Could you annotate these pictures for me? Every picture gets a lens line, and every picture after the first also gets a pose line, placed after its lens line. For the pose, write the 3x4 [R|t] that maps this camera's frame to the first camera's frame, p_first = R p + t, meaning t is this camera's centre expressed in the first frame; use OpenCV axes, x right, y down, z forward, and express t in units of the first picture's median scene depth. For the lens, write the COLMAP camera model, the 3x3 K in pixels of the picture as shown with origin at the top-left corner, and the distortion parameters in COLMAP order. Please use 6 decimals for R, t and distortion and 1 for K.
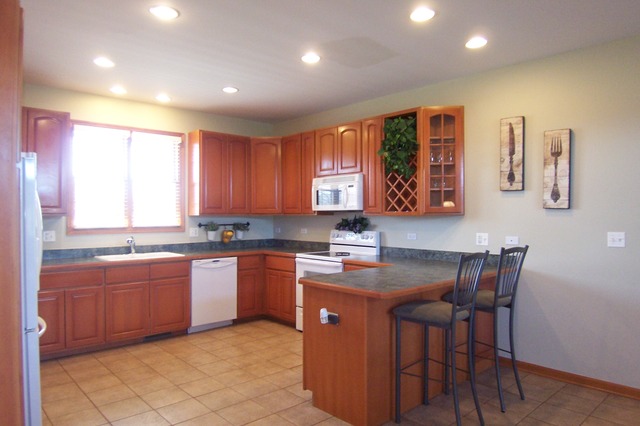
lens RADIAL K [[431.7, 0, 320.0], [0, 431.7, 213.0], [0, 0, 1]] dist [0.001820, -0.061810]
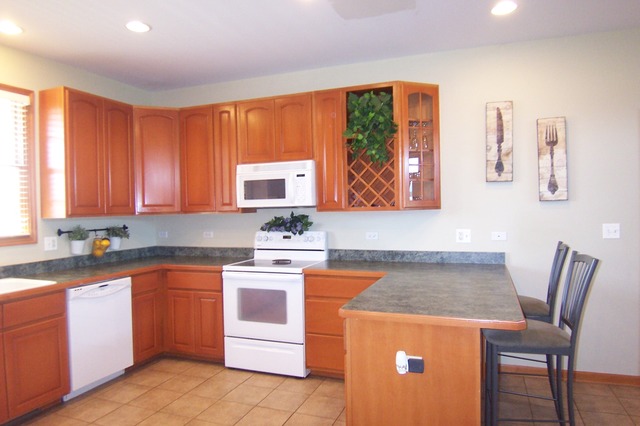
lens RADIAL K [[431.7, 0, 320.0], [0, 431.7, 213.0], [0, 0, 1]] dist [0.001820, -0.061810]
pose [[0.897172, -0.023602, 0.441050, -0.248695], [0.018403, 0.999702, 0.016063, -0.005944], [-0.441298, -0.006294, 0.897339, 0.280923]]
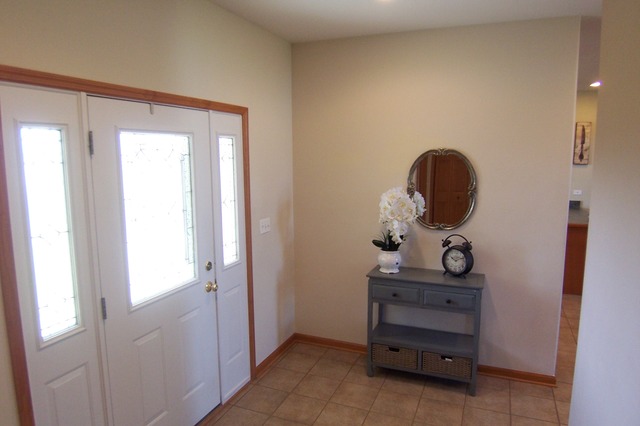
lens RADIAL K [[431.7, 0, 320.0], [0, 431.7, 213.0], [0, 0, 1]] dist [0.001820, -0.061810]
pose [[0.901509, -0.063057, 0.428141, -1.040900], [0.004781, 0.990718, 0.135847, -0.079478], [-0.432733, -0.120421, 0.893443, -0.102308]]
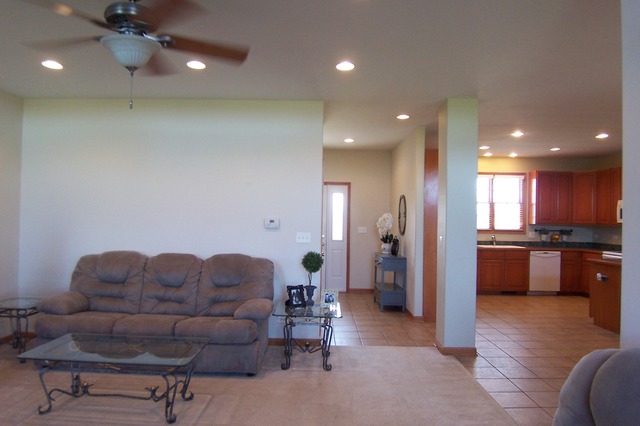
lens RADIAL K [[431.7, 0, 320.0], [0, 431.7, 213.0], [0, 0, 1]] dist [0.001820, -0.061810]
pose [[0.734317, 0.006975, -0.678771, 0.244227], [-0.017920, 0.999798, -0.009112, -0.007800], [0.678571, 0.018855, 0.734293, -0.805835]]
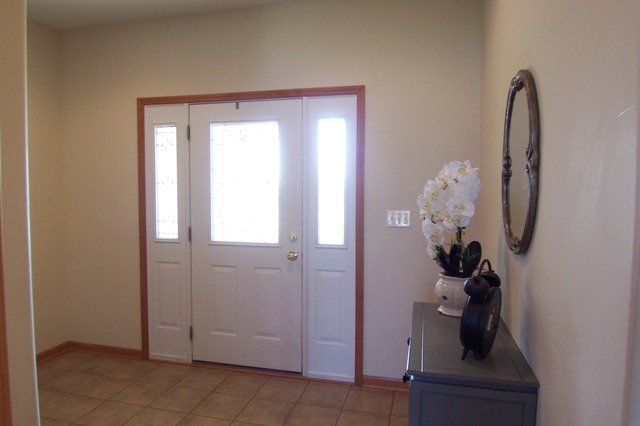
lens RADIAL K [[431.7, 0, 320.0], [0, 431.7, 213.0], [0, 0, 1]] dist [0.001820, -0.061810]
pose [[0.550373, 0.044585, -0.833728, -0.357046], [-0.004130, 0.998706, 0.050681, 0.002332], [0.834909, -0.024450, 0.549845, 0.155912]]
